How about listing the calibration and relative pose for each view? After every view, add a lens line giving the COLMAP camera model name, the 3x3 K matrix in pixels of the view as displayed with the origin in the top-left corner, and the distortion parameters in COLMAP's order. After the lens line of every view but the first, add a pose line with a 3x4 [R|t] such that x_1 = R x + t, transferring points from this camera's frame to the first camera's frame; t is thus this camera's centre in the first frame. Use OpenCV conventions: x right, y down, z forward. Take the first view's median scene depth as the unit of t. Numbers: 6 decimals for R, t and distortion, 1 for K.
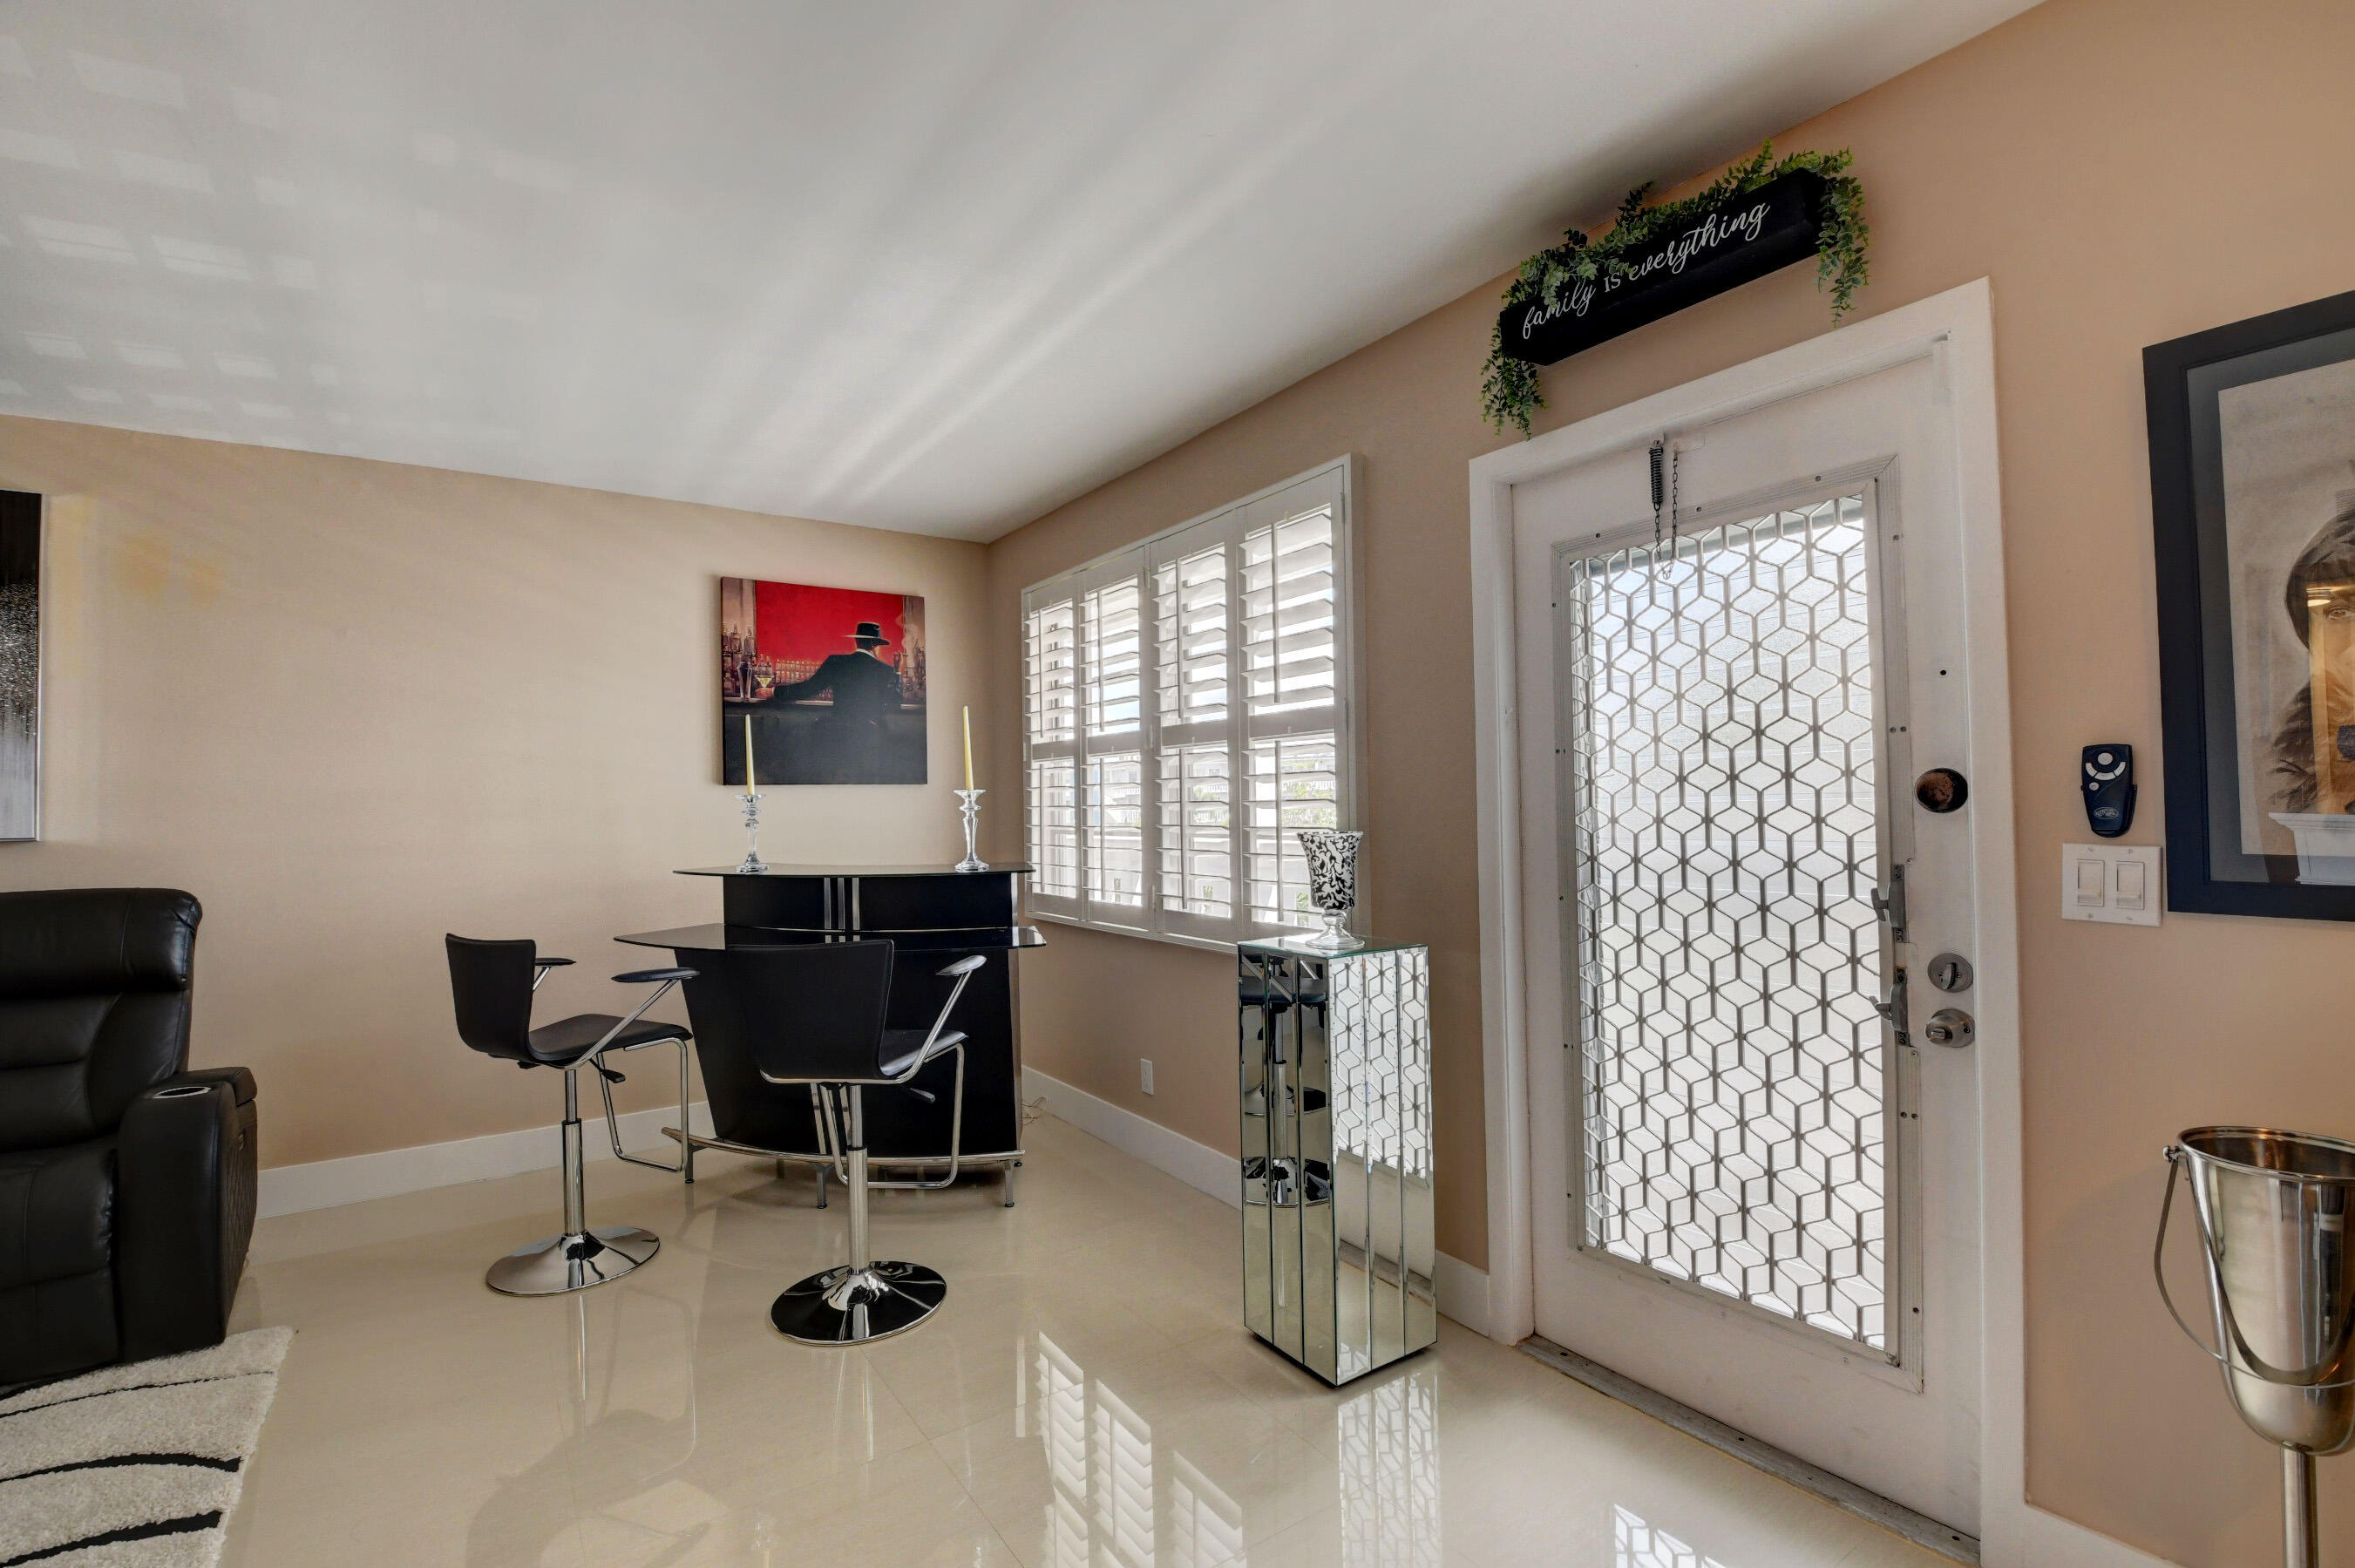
lens RADIAL K [[1035.9, 0, 1170.7], [0, 1035.9, 784.7], [0, 0, 1]] dist [0.013262, -0.028353]
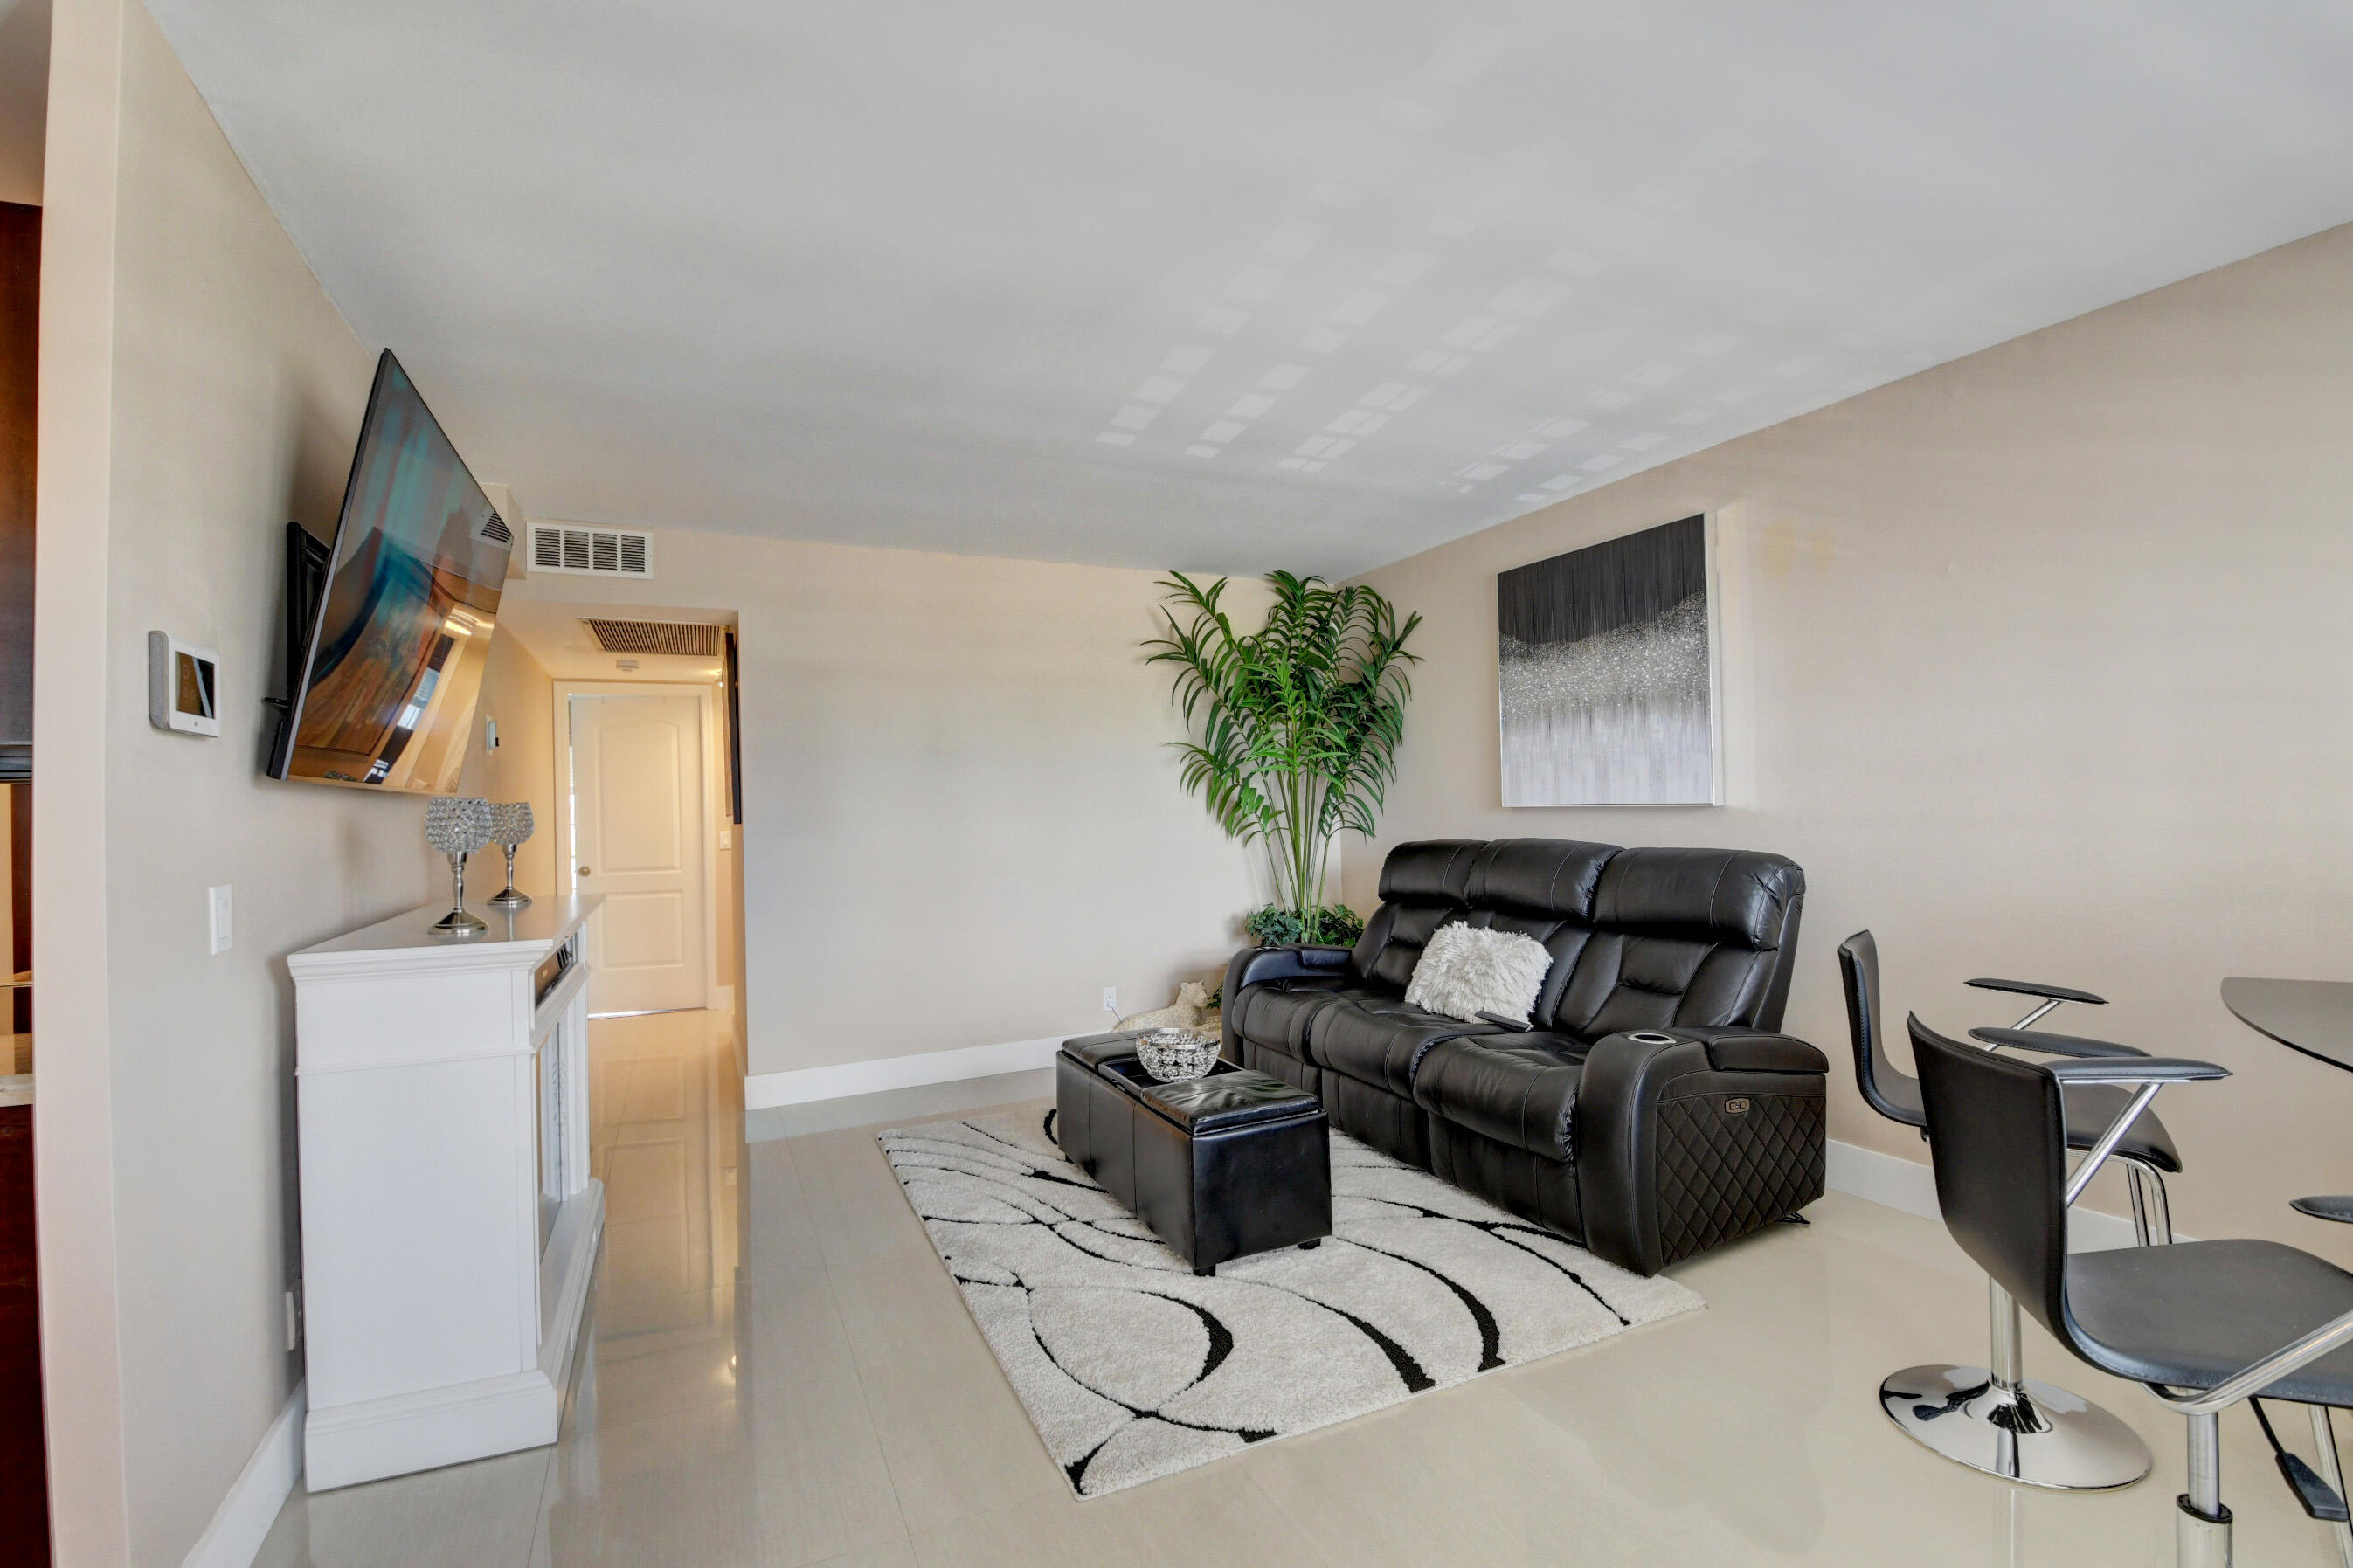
lens RADIAL K [[1034.9, 0, 1169.7], [0, 1034.9, 784.7], [0, 0, 1]] dist [0.013262, -0.028353]
pose [[-0.160578, 0.001641, -0.987022, 0.242810], [0.048102, 0.998823, -0.006165, 0.010588], [0.985850, -0.048468, -0.160468, 0.738198]]
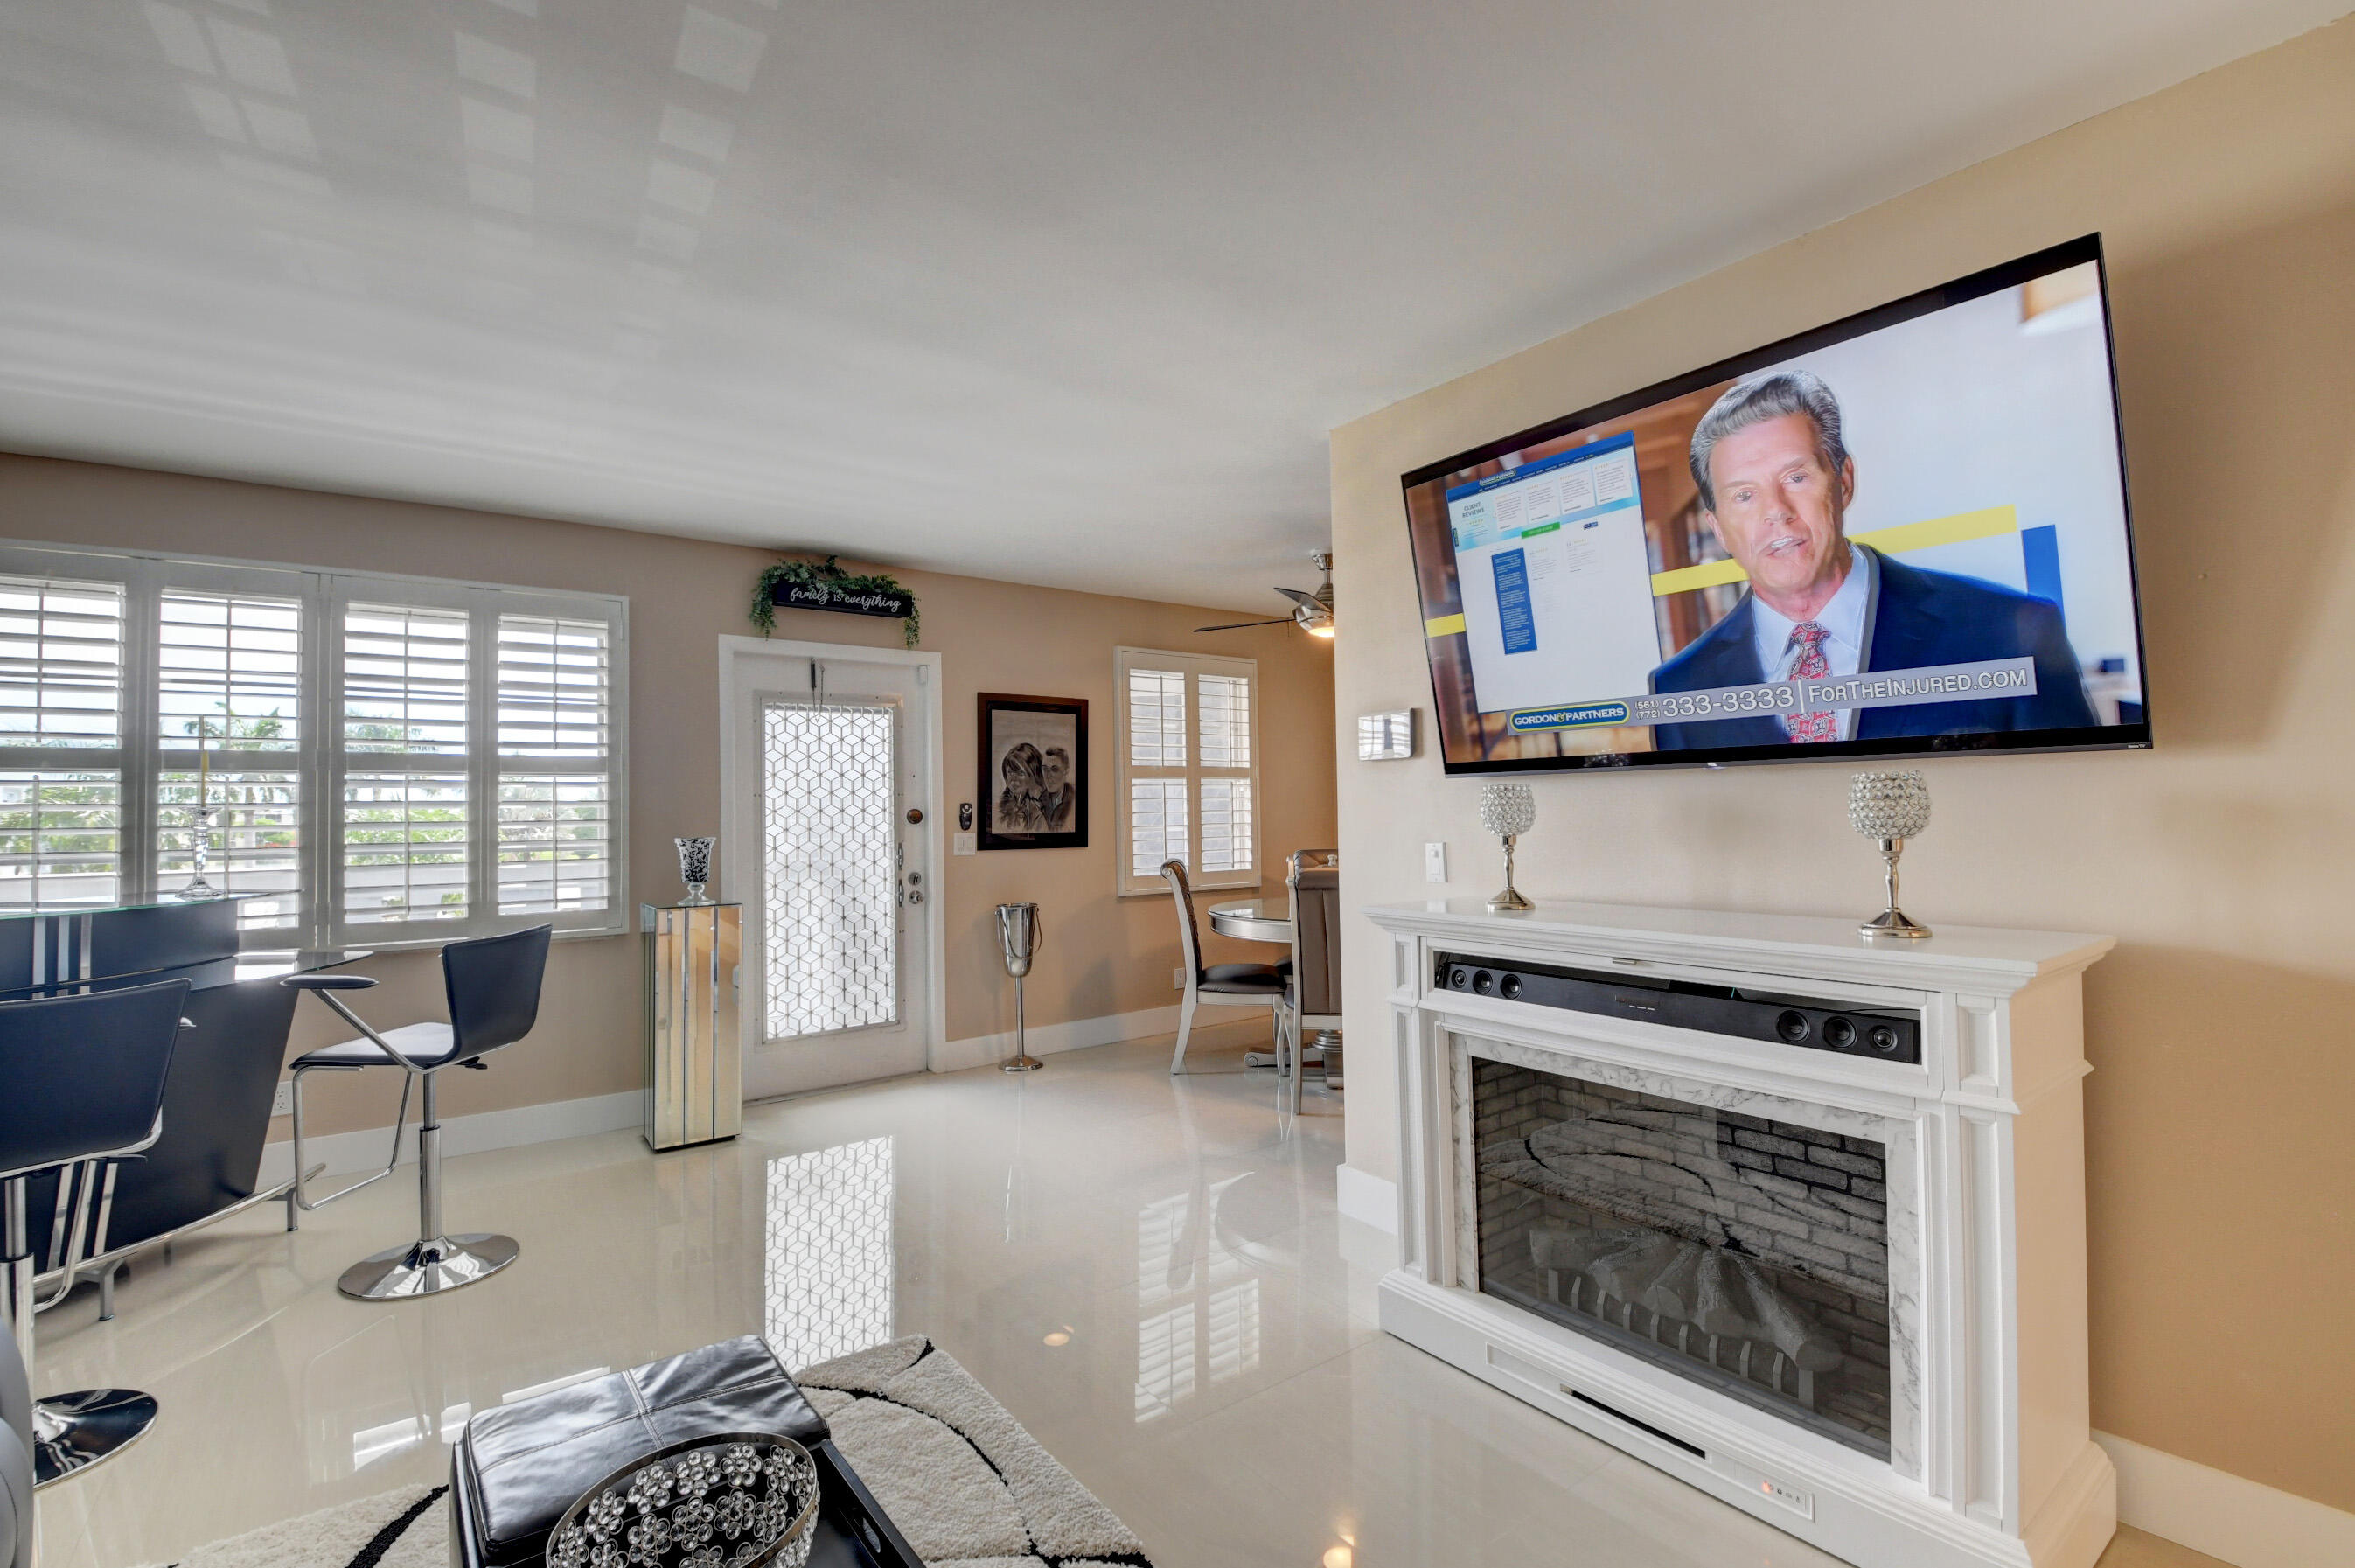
lens RADIAL K [[1027.7, 0, 1176.1], [0, 1027.7, 783.0], [0, 0, 1]] dist [0.014398, -0.028604]
pose [[-0.048985, 0.045743, 0.997751, -1.674978], [-0.003844, 0.998935, -0.045986, 0.031902], [-0.998792, -0.006088, -0.048757, 0.305386]]
